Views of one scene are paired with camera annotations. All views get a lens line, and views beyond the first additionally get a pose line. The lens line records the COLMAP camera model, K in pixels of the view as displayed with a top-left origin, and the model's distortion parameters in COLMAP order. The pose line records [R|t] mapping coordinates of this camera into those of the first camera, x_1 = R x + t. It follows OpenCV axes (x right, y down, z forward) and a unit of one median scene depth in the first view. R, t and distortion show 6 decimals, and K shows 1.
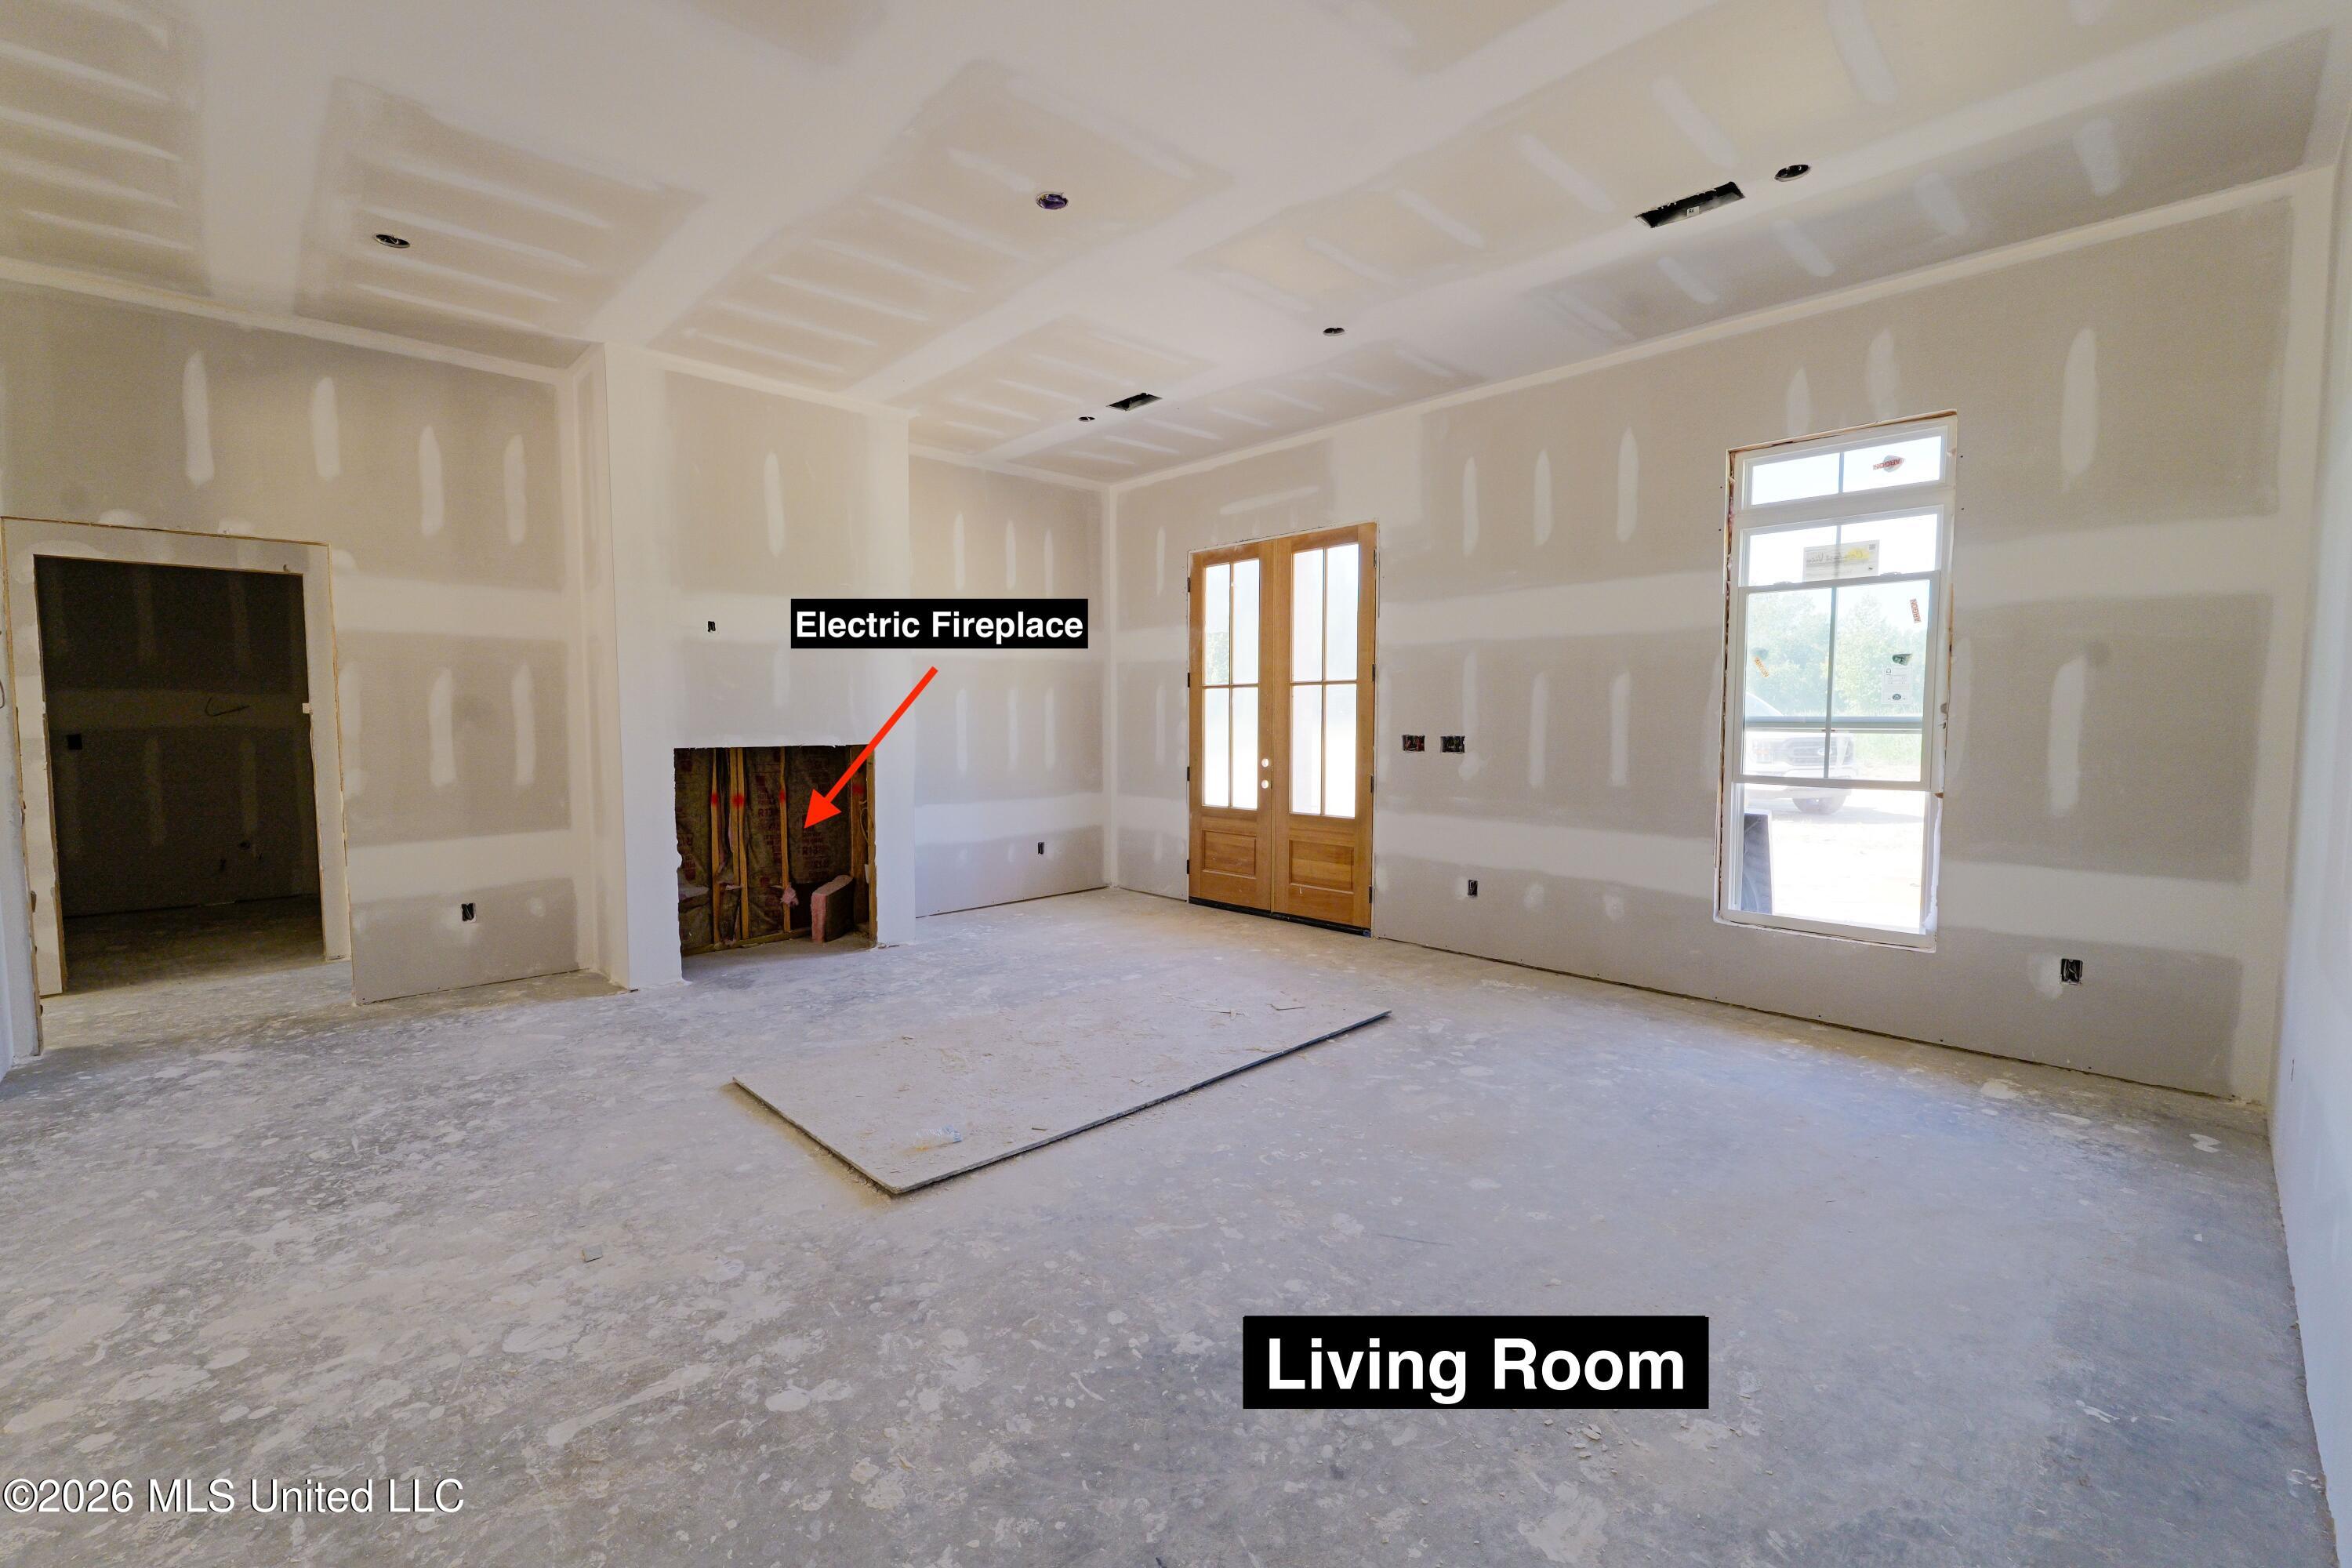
lens RADIAL K [[978.8, 0, 1161.6], [0, 978.8, 782.7], [0, 0, 1]] dist [-0.012775, 0.001084]
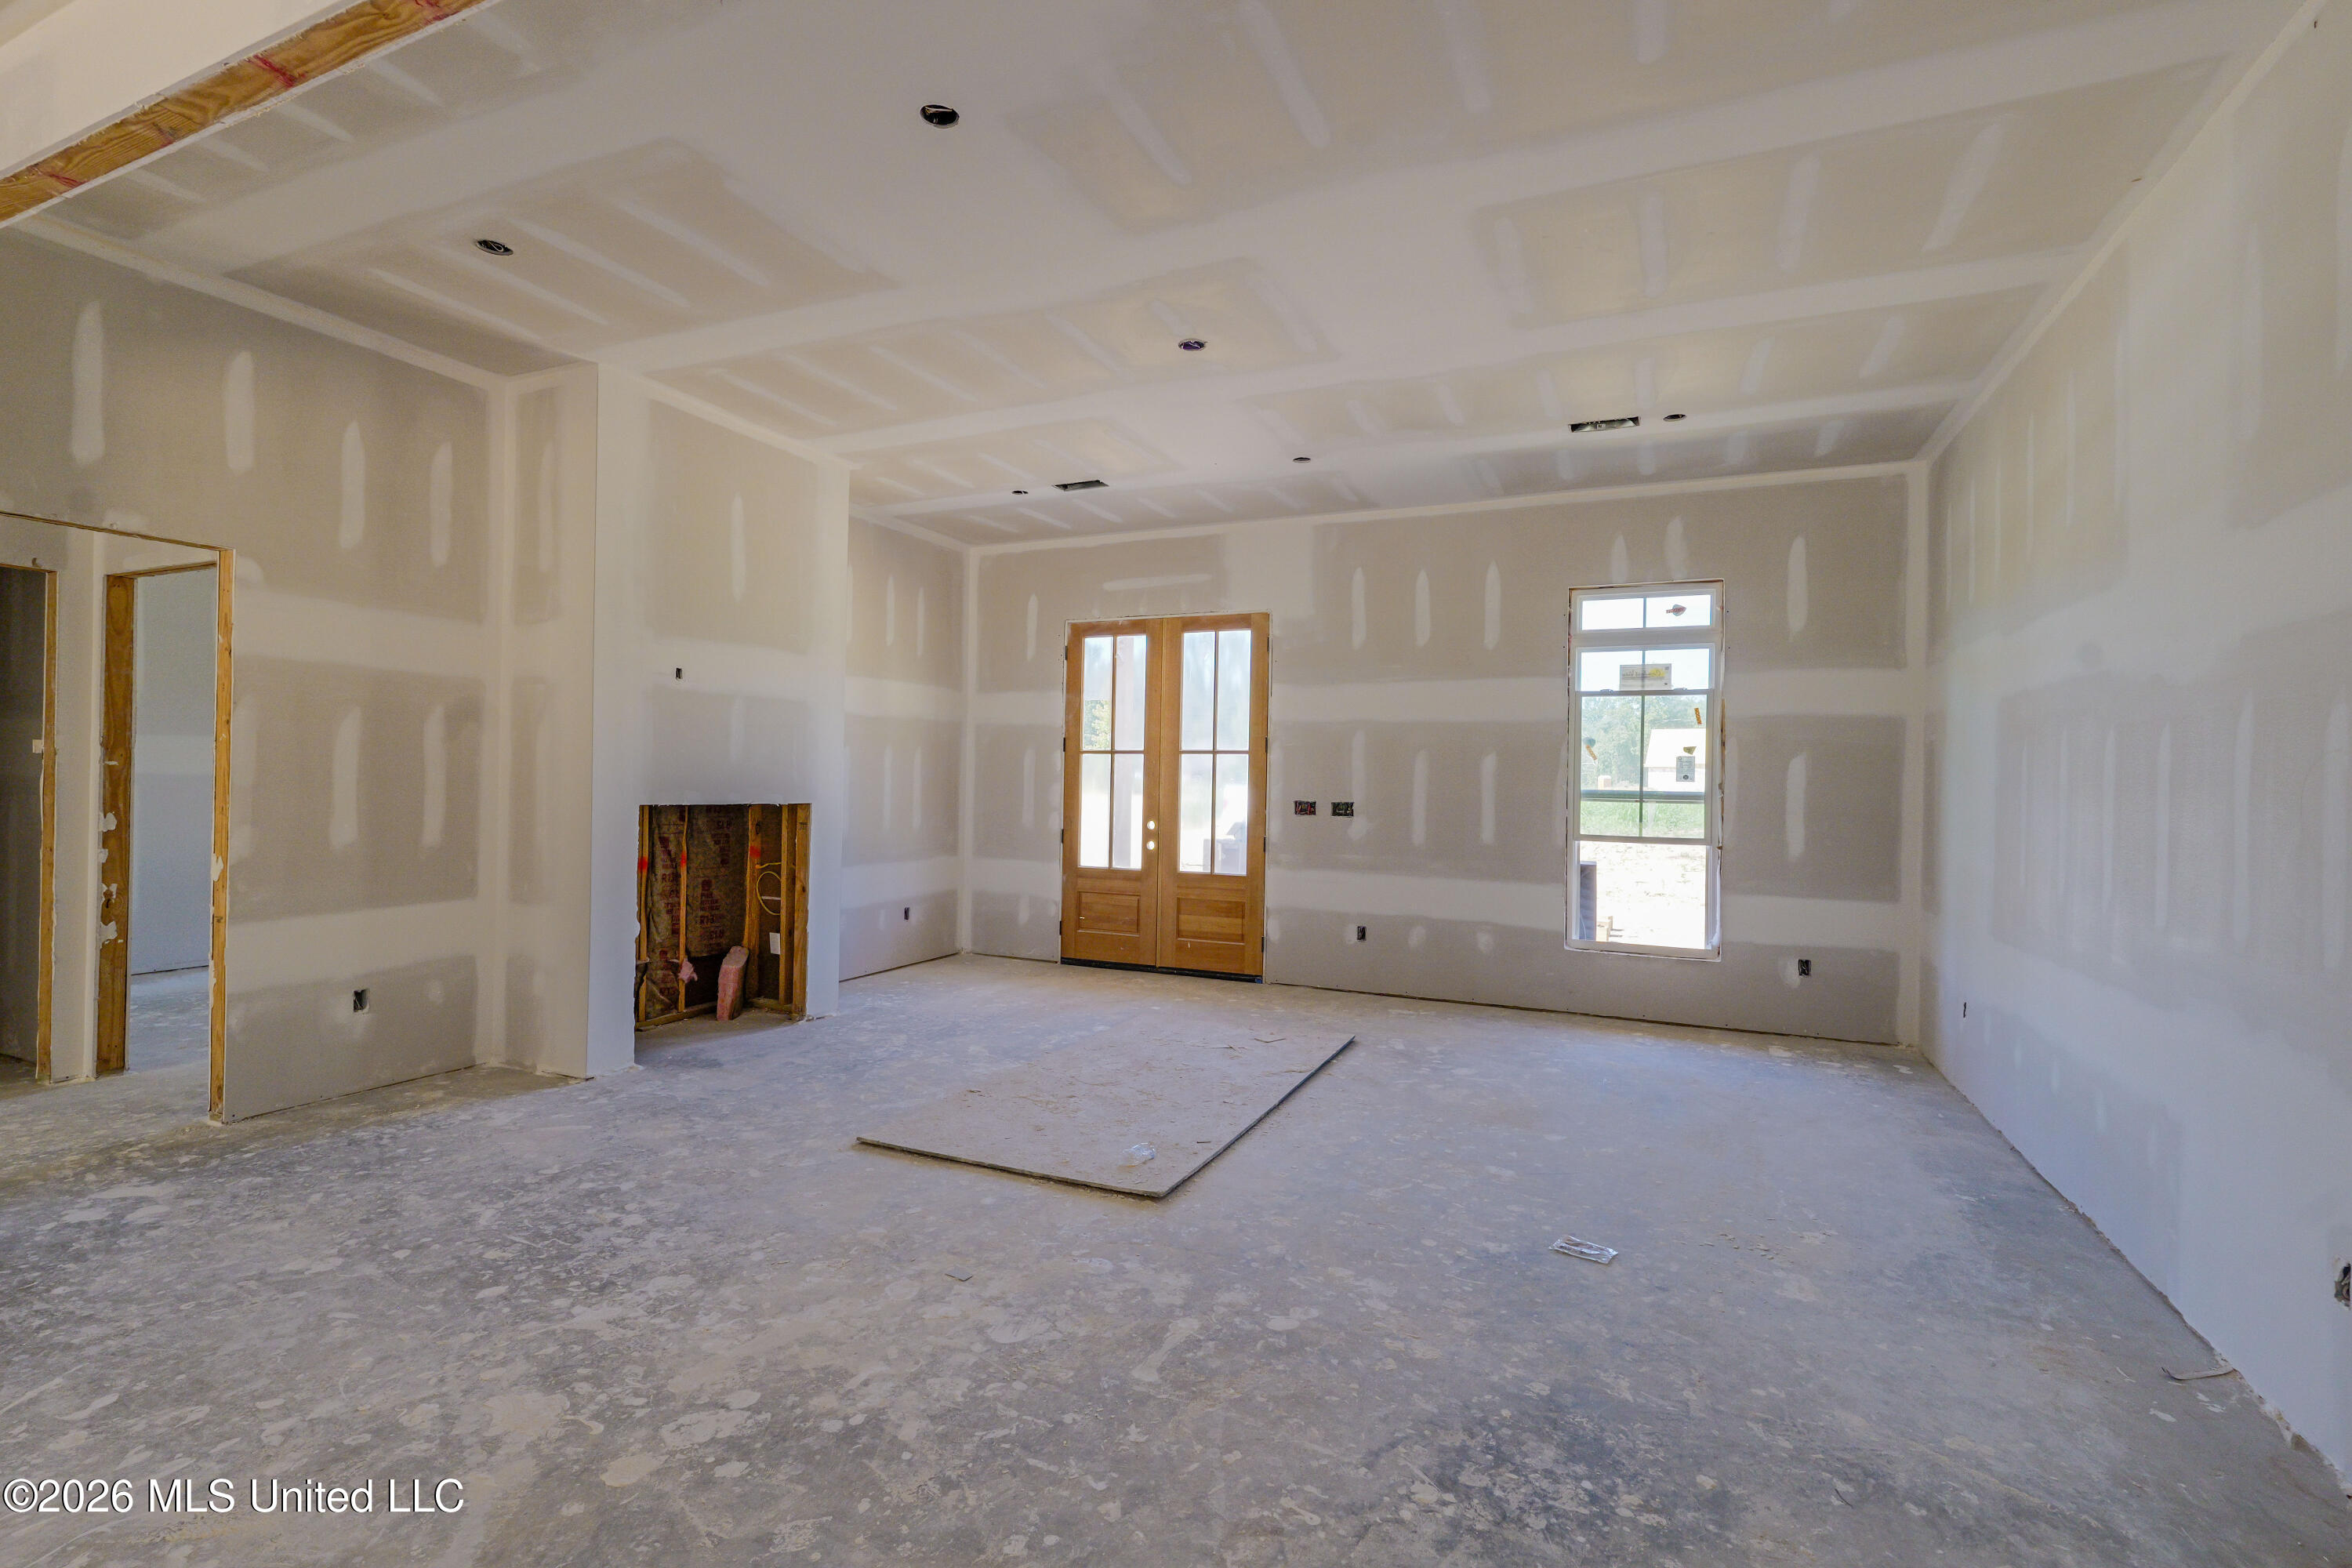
lens RADIAL K [[1058.1, 0, 1176.0], [0, 1058.1, 784.0], [0, 0, 1]] dist [-0.001611, -0.000290]
pose [[0.926395, 0.018628, 0.376091, -0.465973], [0.005528, 0.997995, -0.063048, 0.011581], [-0.376512, 0.060487, 0.924435, -0.113351]]
